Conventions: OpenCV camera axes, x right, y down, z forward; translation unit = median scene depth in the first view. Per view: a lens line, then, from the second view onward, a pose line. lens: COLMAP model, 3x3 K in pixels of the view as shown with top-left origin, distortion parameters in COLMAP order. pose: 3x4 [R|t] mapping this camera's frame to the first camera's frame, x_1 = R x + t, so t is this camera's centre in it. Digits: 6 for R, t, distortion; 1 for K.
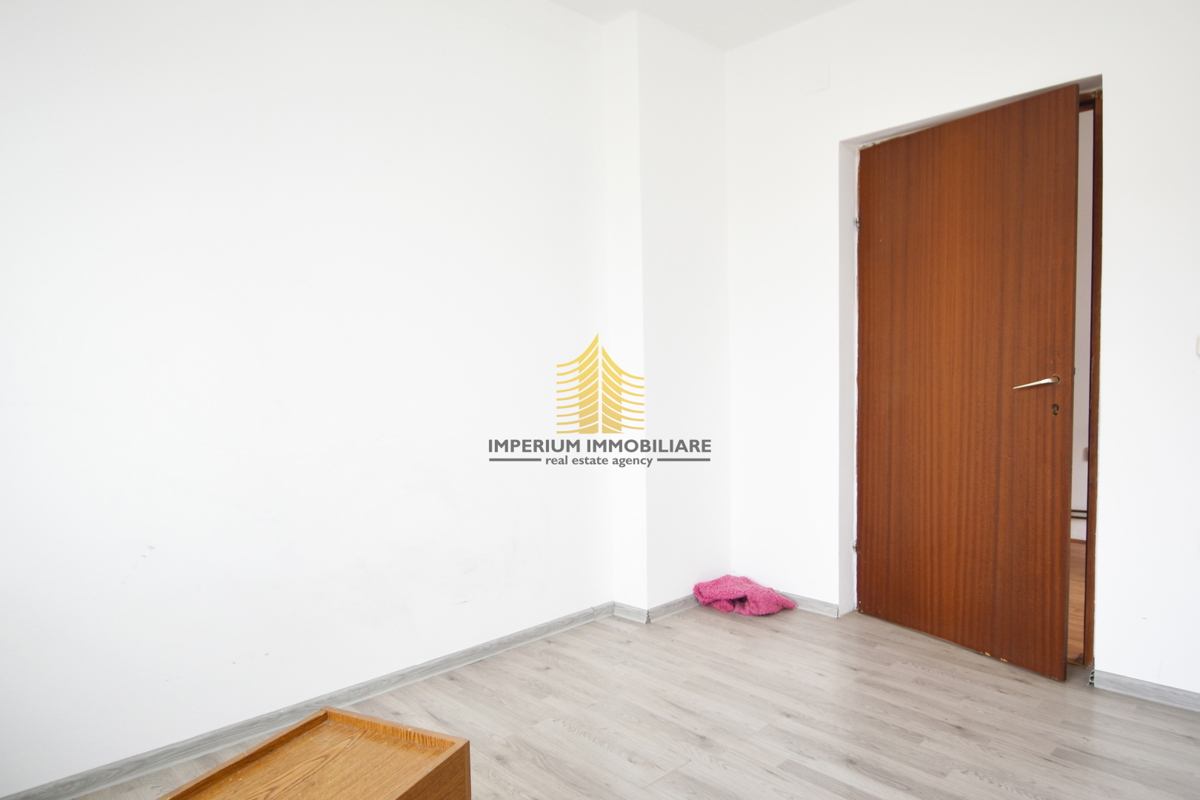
lens RADIAL K [[687.3, 0, 599.1], [0, 687.3, 401.4], [0, 0, 1]] dist [0.004880, -0.010818]
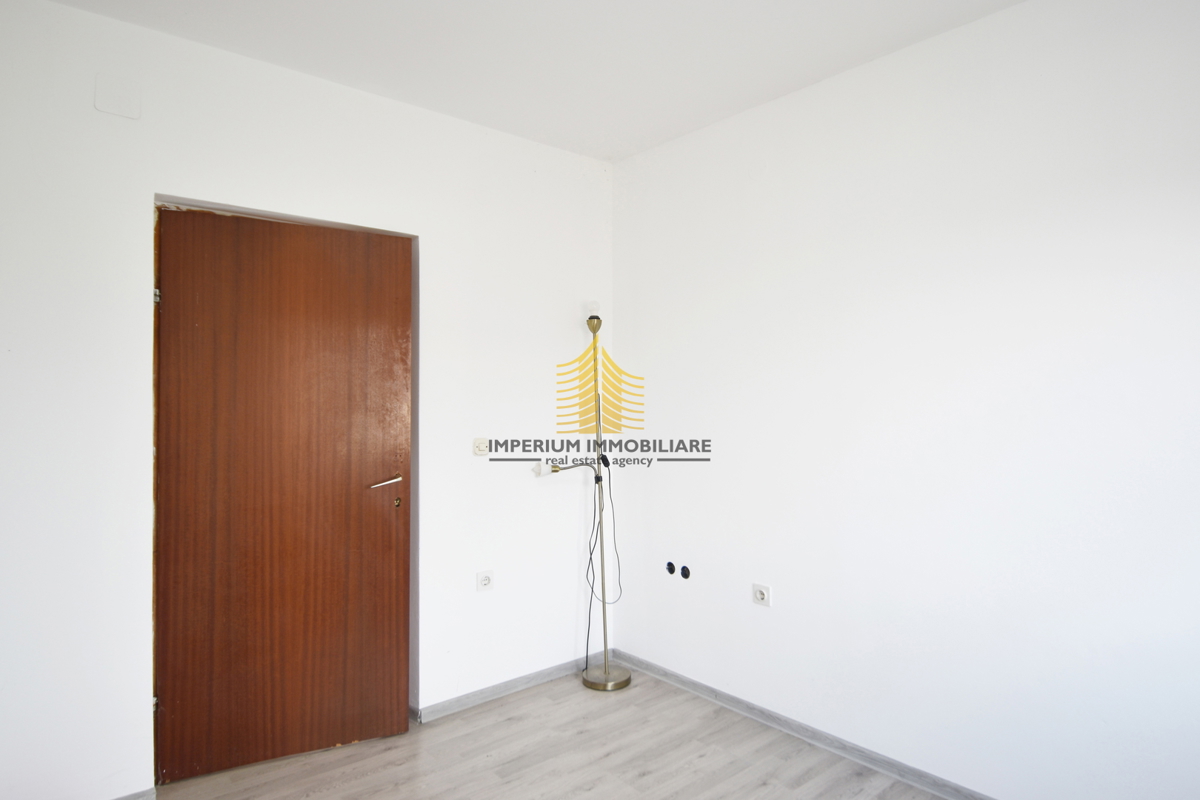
lens RADIAL K [[687.3, 0, 599.3], [0, 687.3, 399.4], [0, 0, 1]] dist [0.004880, -0.010818]
pose [[0.081181, 0.019405, 0.996510, -0.457559], [0.054290, 0.998240, -0.023861, -0.109312], [-0.995220, 0.056038, 0.079985, 0.508494]]
